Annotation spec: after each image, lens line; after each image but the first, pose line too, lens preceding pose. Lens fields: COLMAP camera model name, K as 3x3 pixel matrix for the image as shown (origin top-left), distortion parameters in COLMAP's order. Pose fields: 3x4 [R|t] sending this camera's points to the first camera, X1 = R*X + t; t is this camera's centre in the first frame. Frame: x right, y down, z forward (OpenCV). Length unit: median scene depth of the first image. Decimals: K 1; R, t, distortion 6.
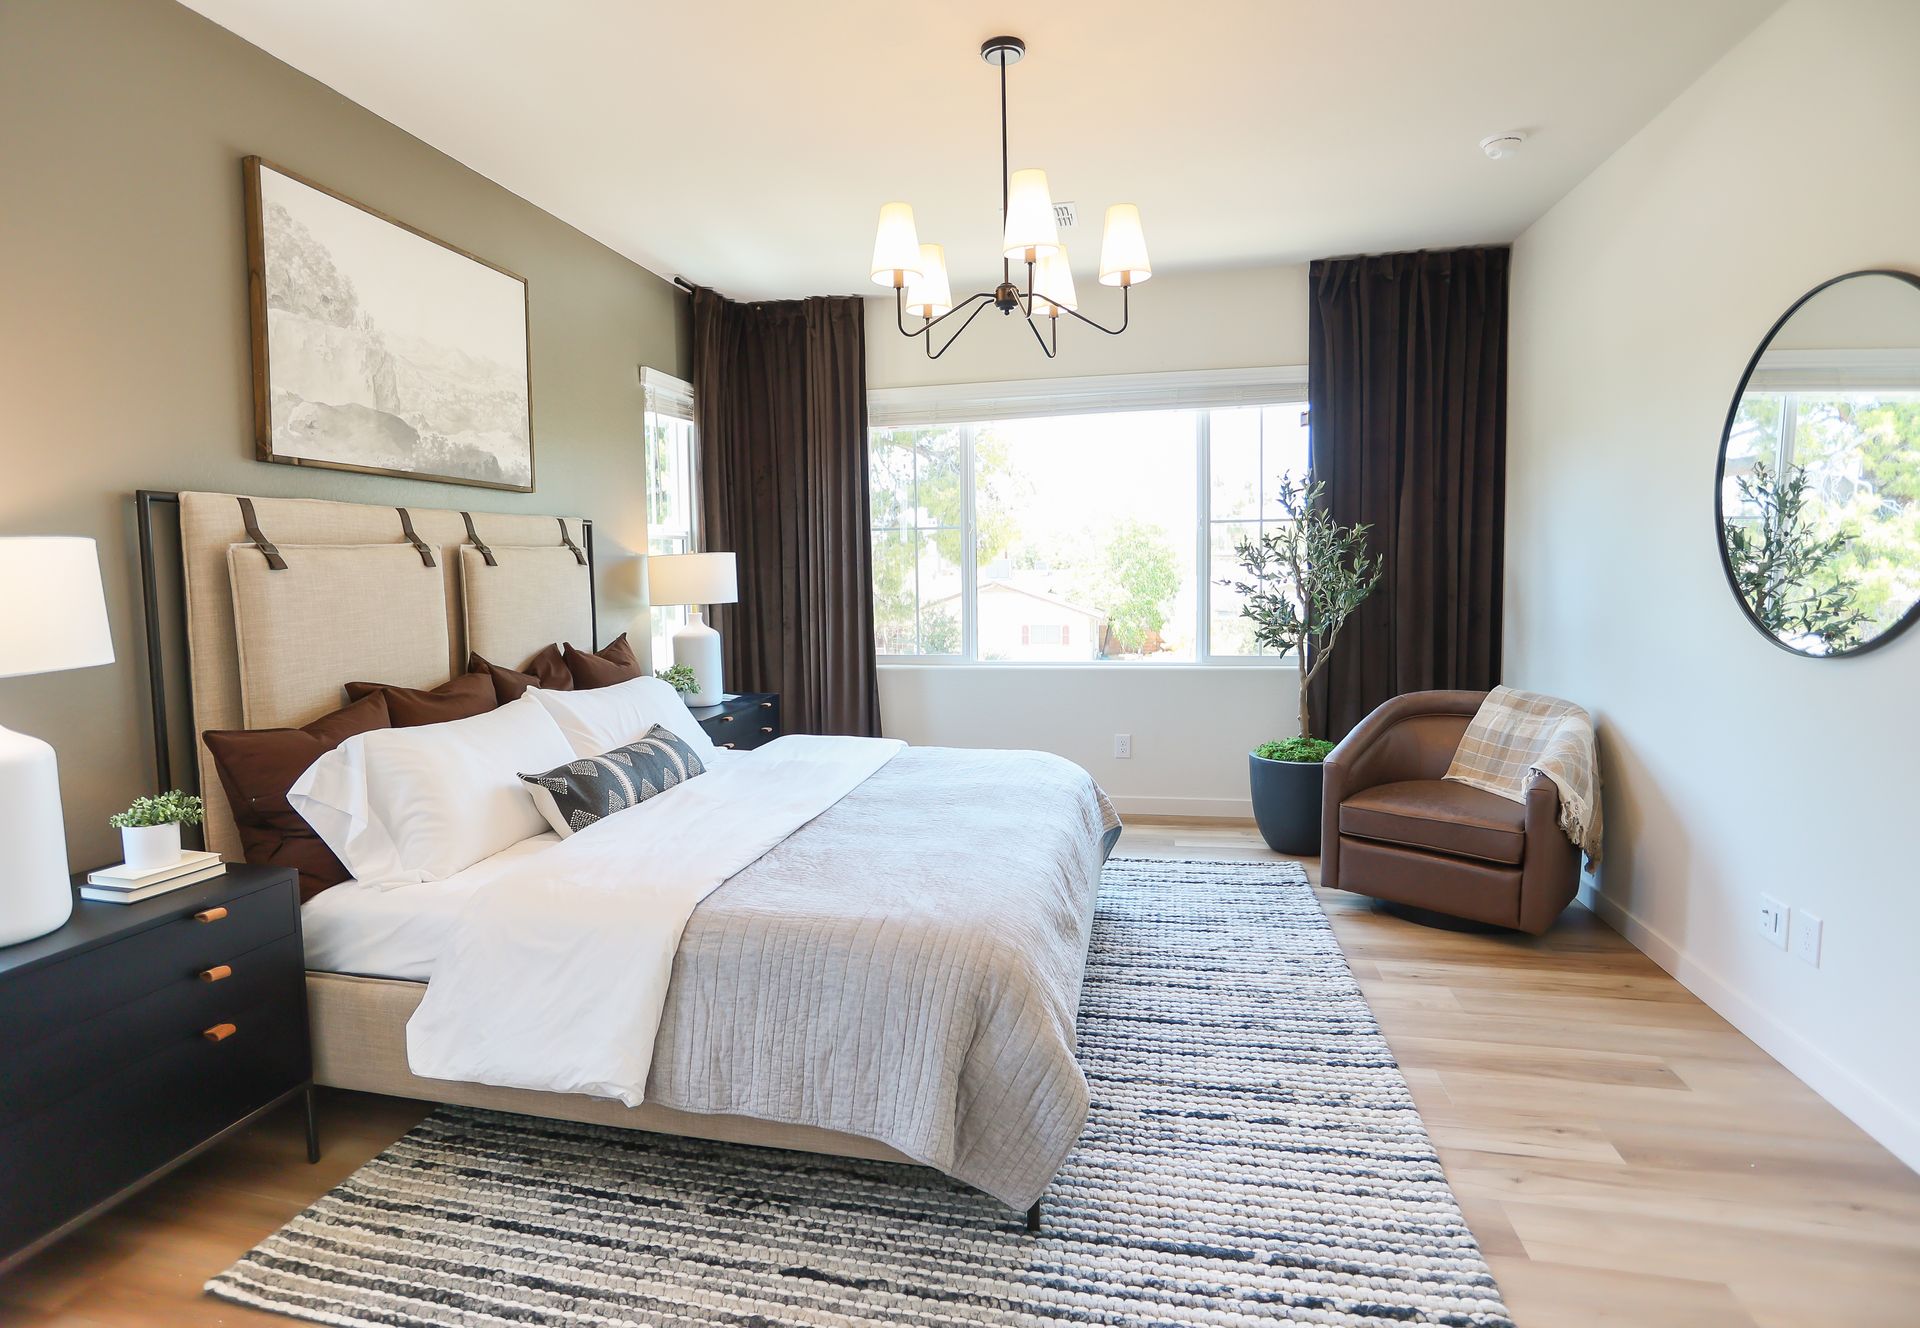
lens RADIAL K [[991.3, 0, 954.5], [0, 991.3, 642.2], [0, 0, 1]] dist [-0.002208, -0.000085]
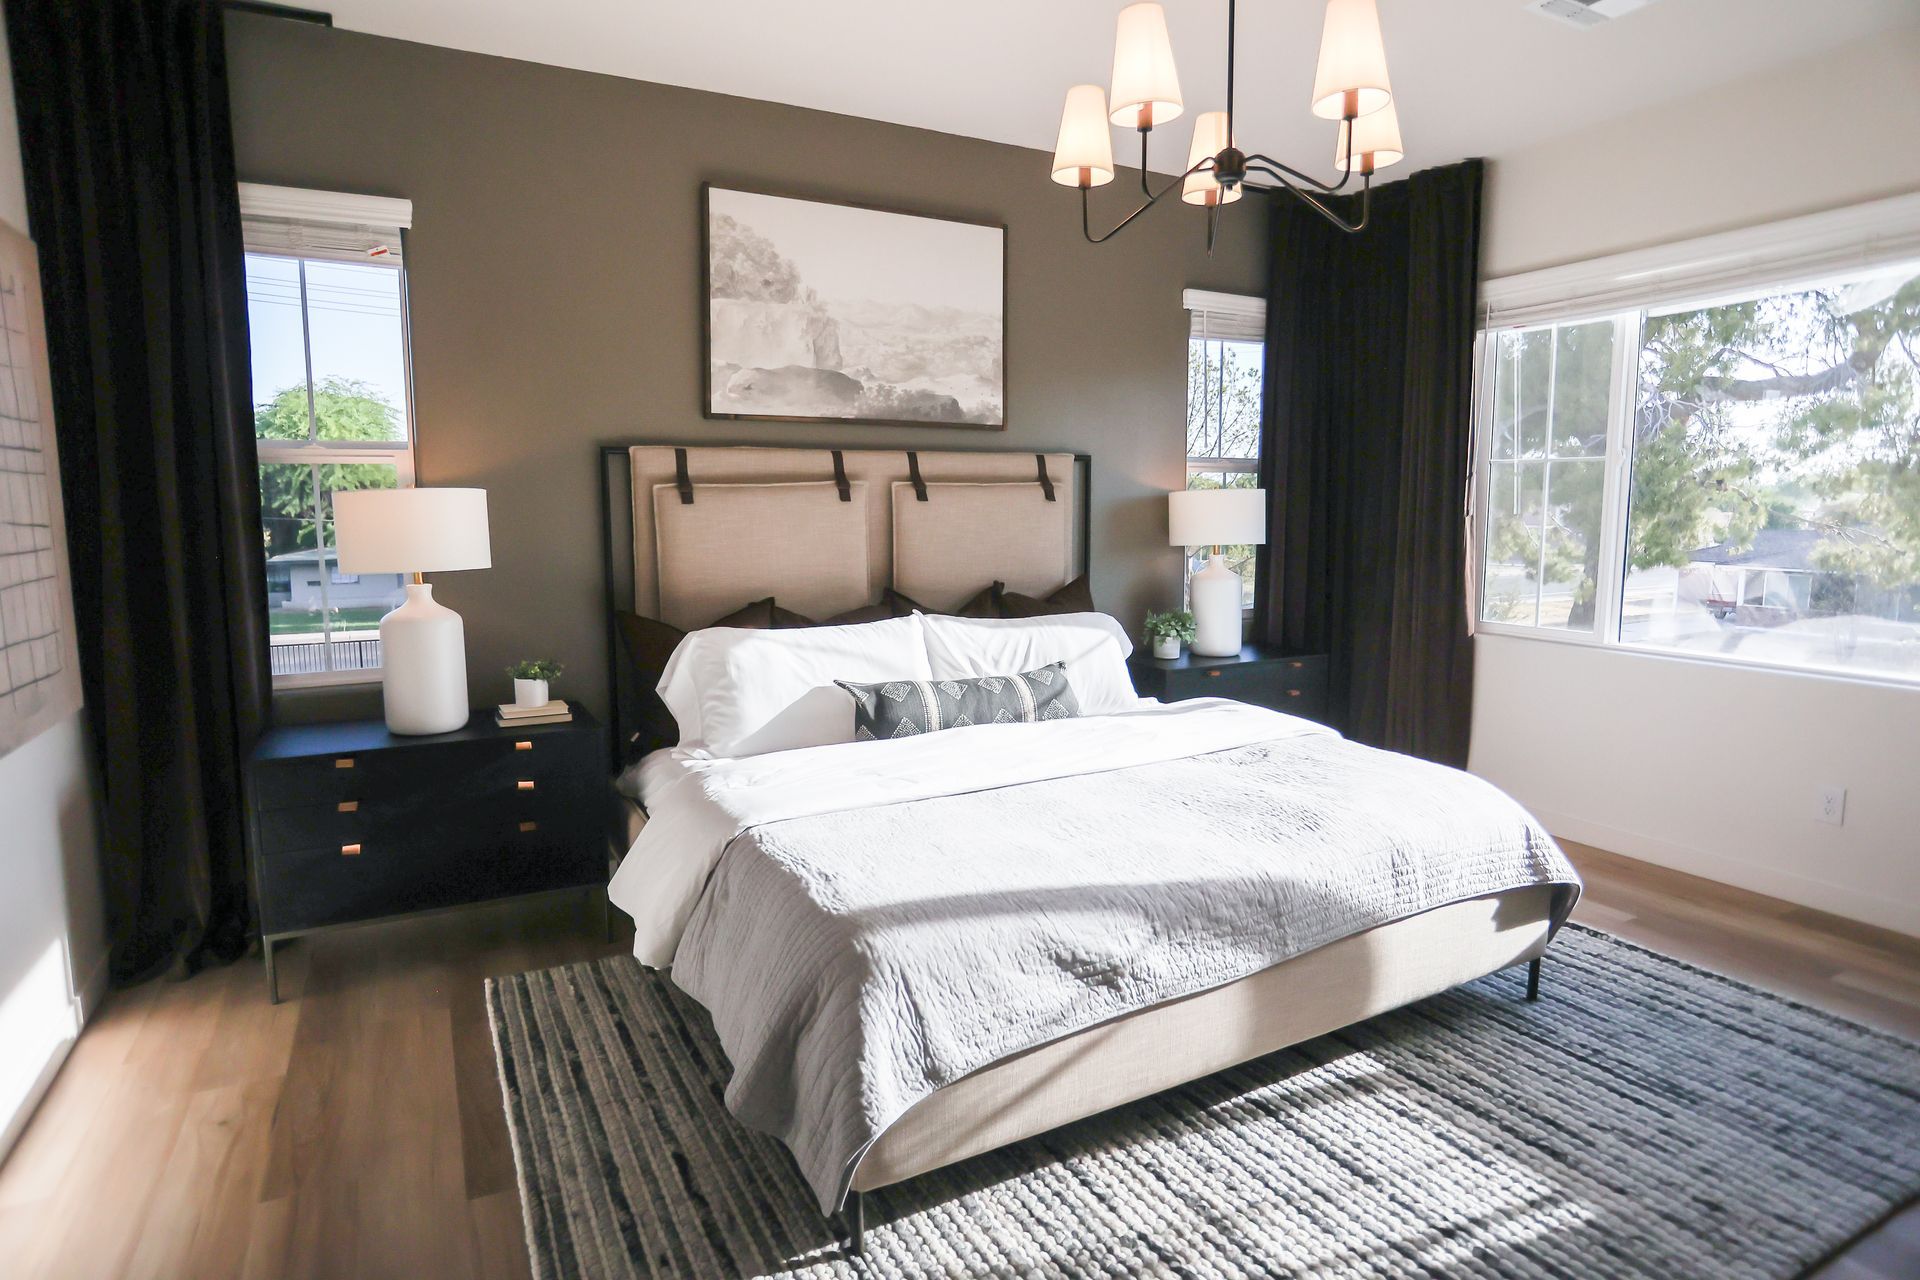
lens RADIAL K [[1049.4, 0, 960.0], [0, 1049.4, 640.0], [0, 0, 1]] dist [-0.049038, 0.041344]
pose [[0.663457, 0.111681, -0.739833, 0.468540], [-0.067110, 0.993694, 0.089821, -0.032598], [0.745199, -0.009942, 0.666768, 0.271263]]
